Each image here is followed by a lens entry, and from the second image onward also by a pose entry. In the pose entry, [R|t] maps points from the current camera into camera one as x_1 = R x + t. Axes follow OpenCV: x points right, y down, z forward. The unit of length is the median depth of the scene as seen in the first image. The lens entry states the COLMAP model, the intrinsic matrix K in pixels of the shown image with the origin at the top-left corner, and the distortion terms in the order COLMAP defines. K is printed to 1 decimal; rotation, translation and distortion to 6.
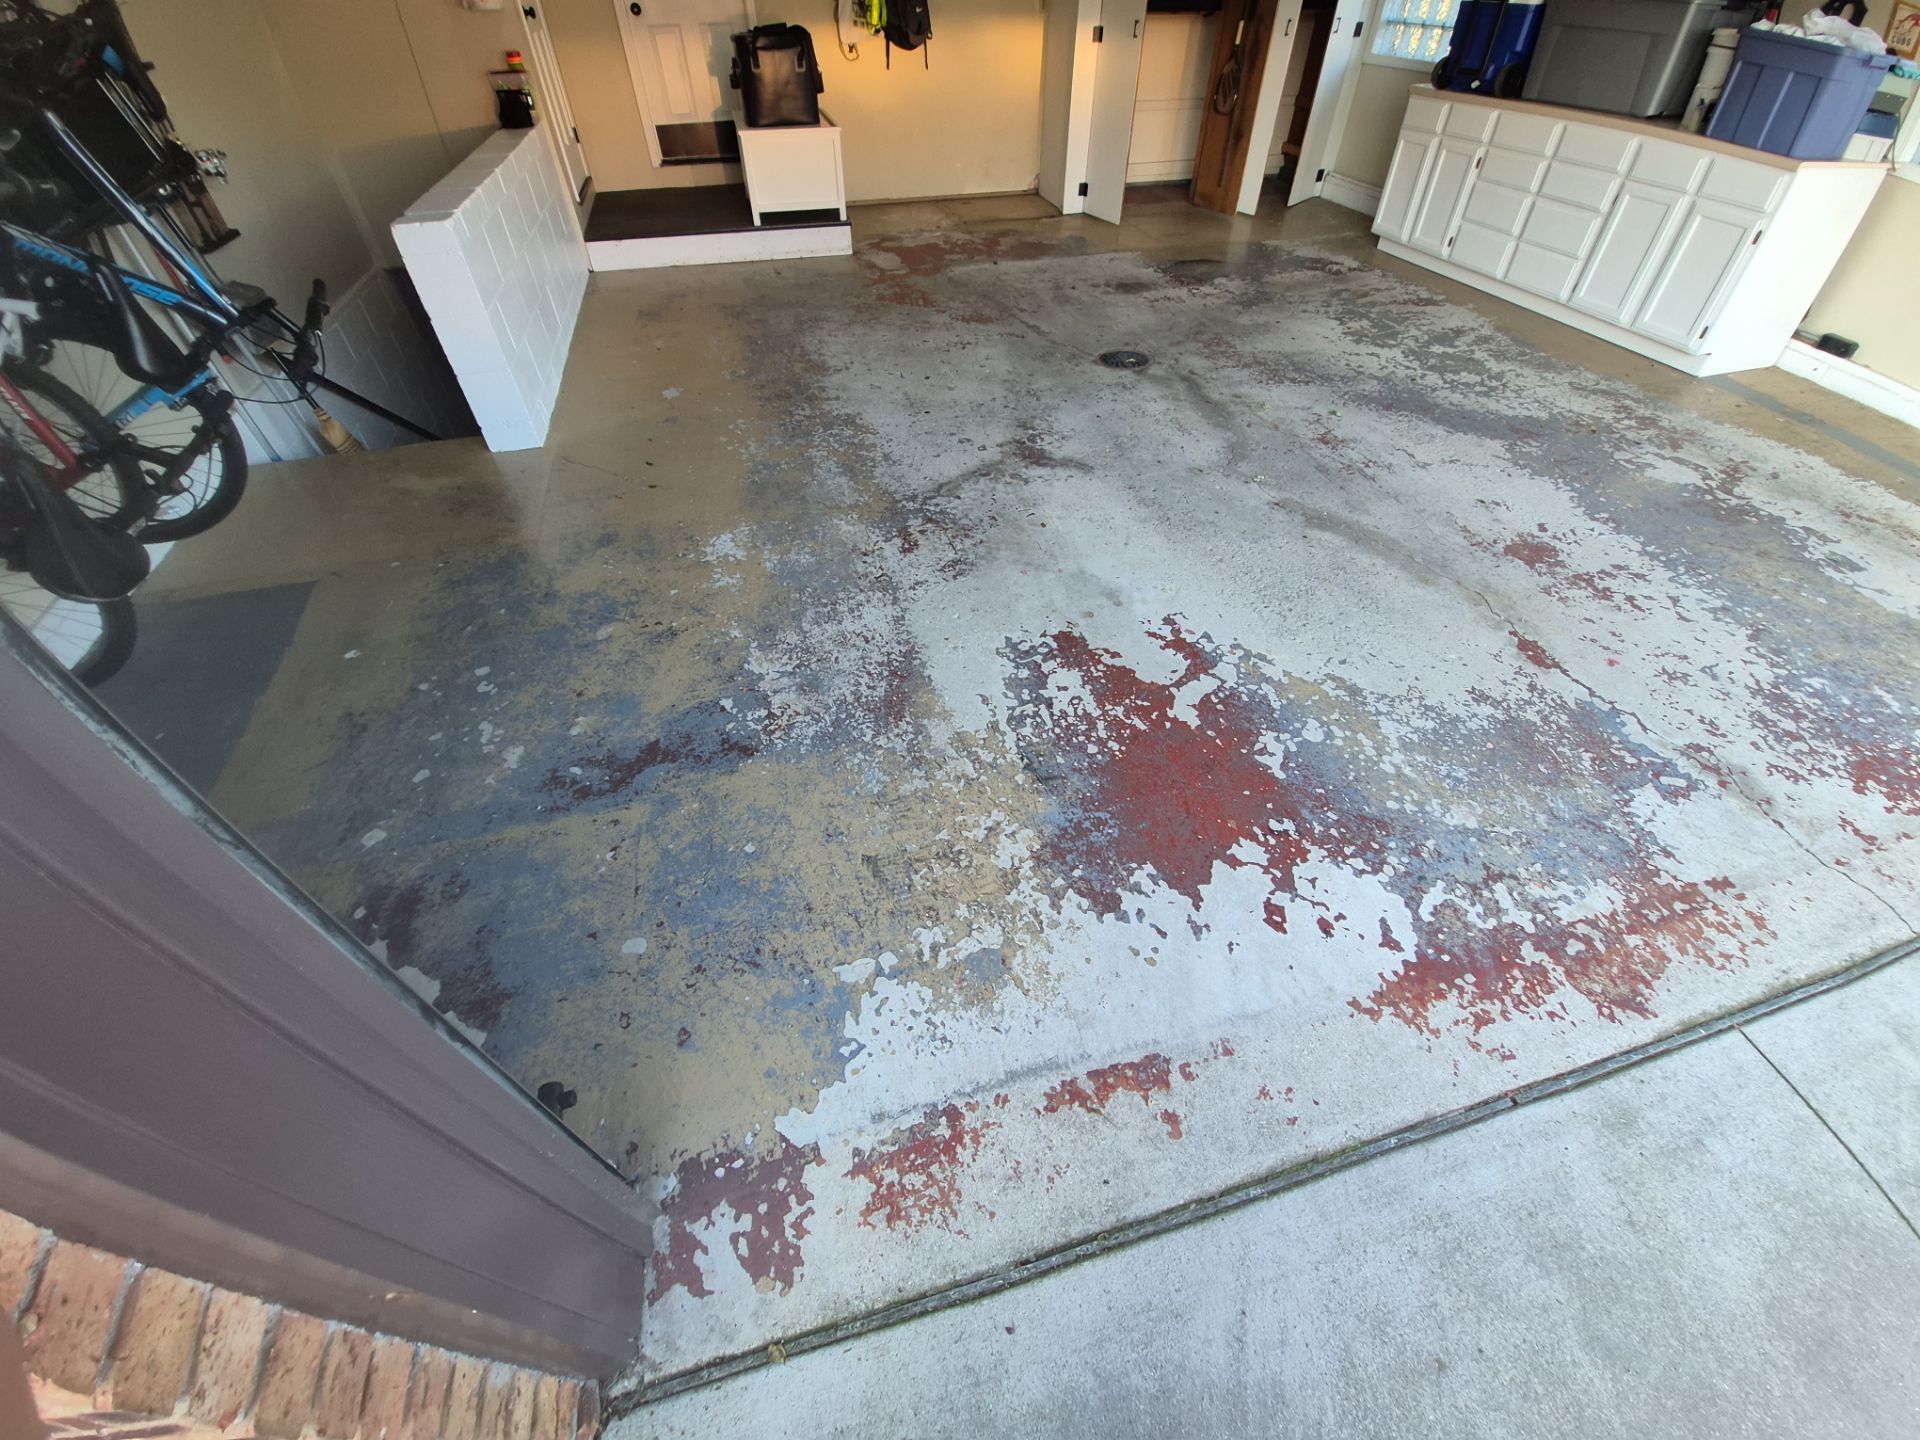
lens RADIAL K [[758.8, 0, 960.0], [0, 758.8, 720.0], [0, 0, 1]] dist [-0.027366, -0.000035]
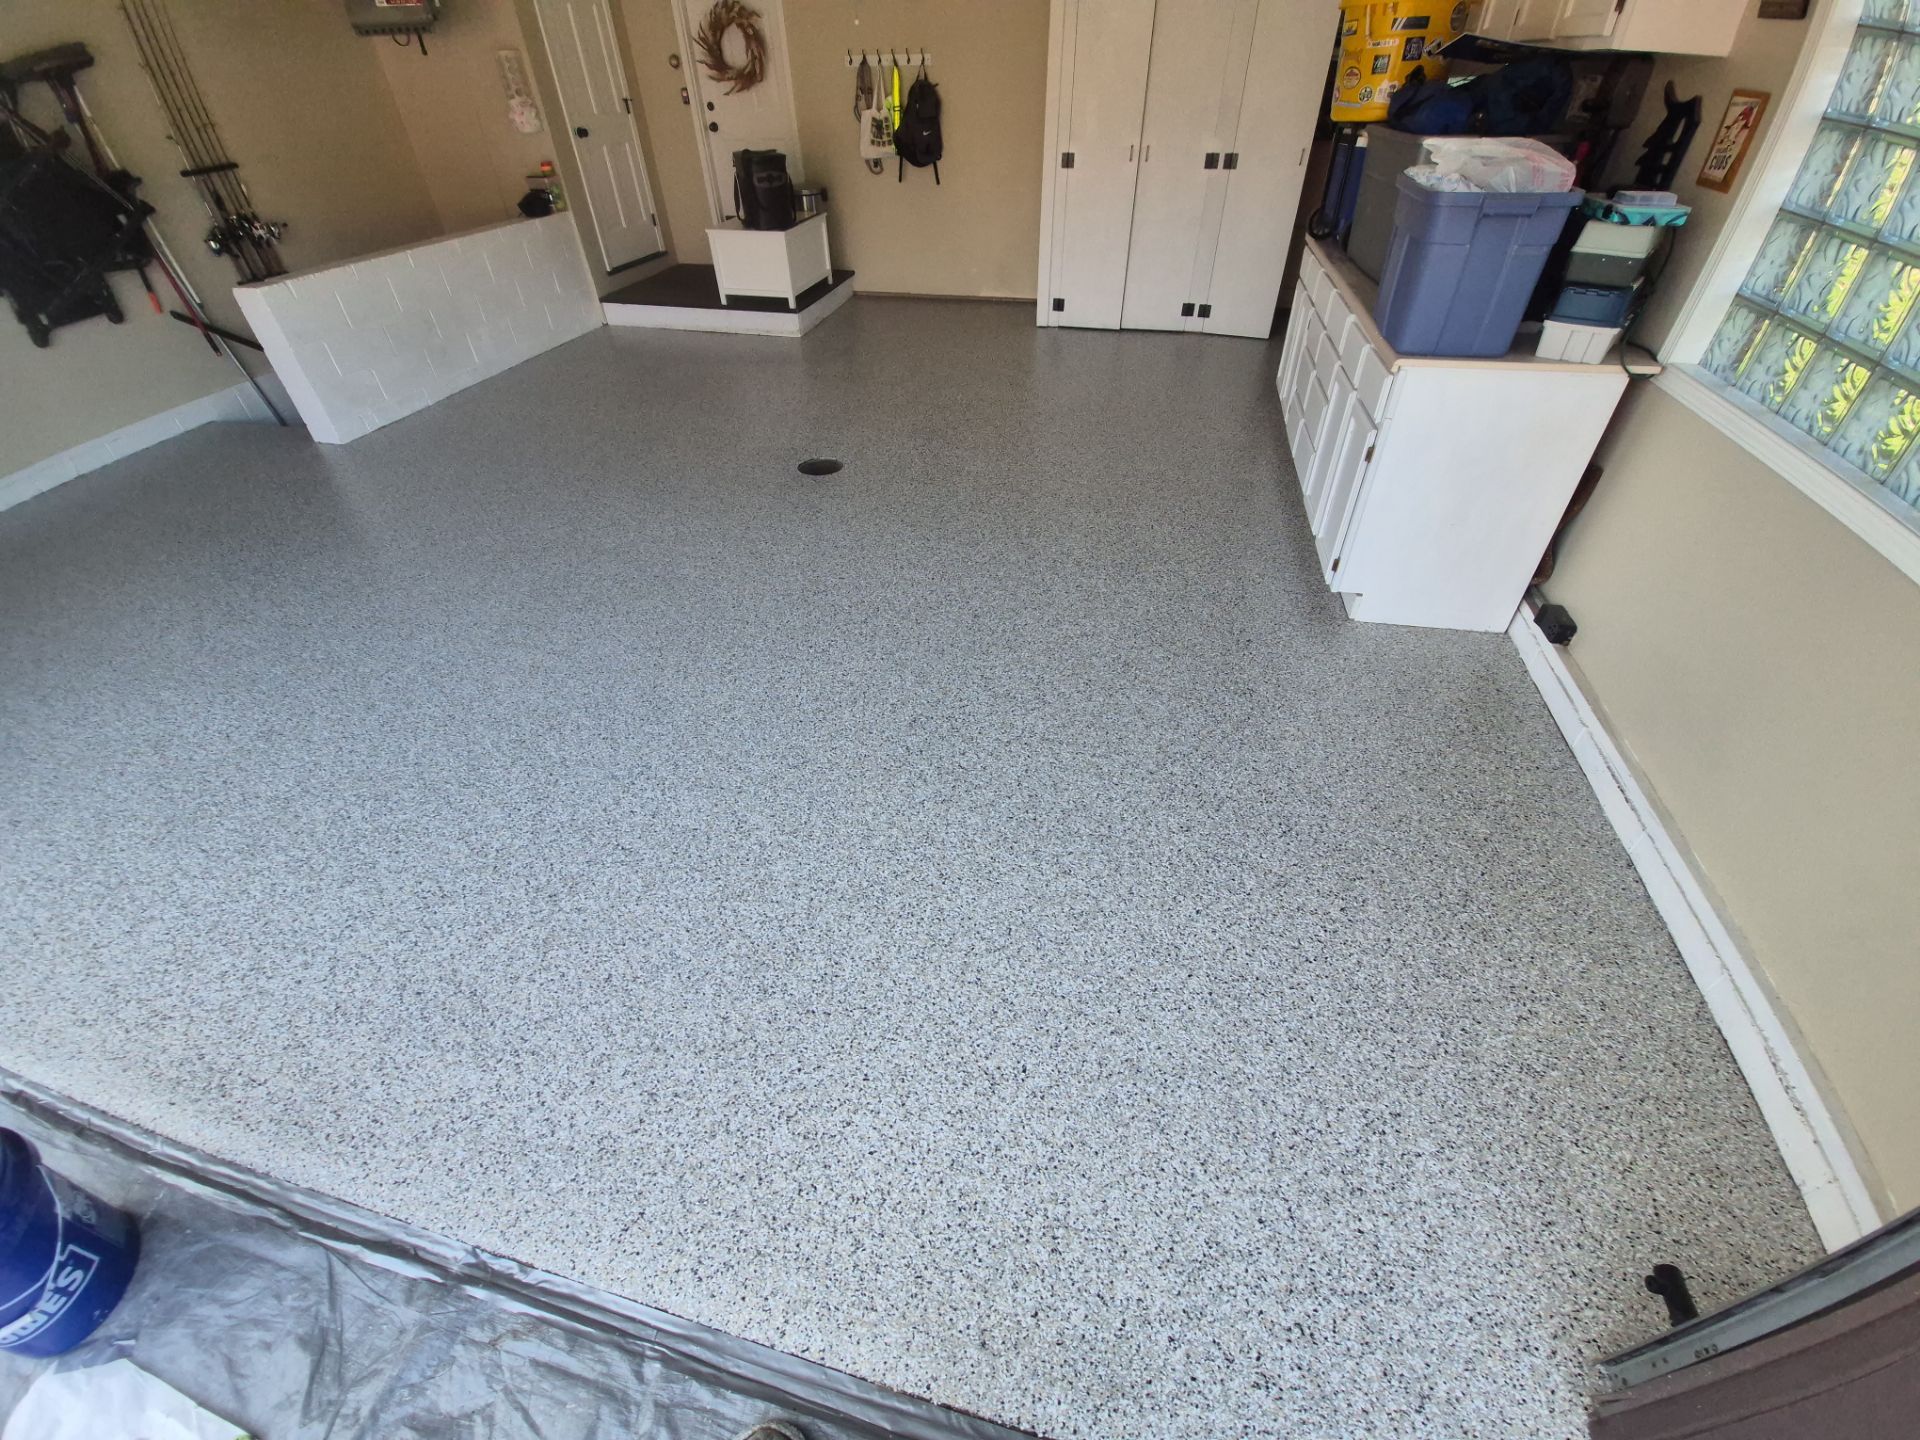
lens RADIAL K [[758.8, 0, 960.0], [0, 758.8, 720.0], [0, 0, 1]] dist [-0.027366, -0.000035]
pose [[0.871745, 0.313802, -0.376284, 0.758121], [-0.341800, 0.939737, -0.008161, -0.179371], [0.351047, 0.135728, 0.926469, 0.137784]]
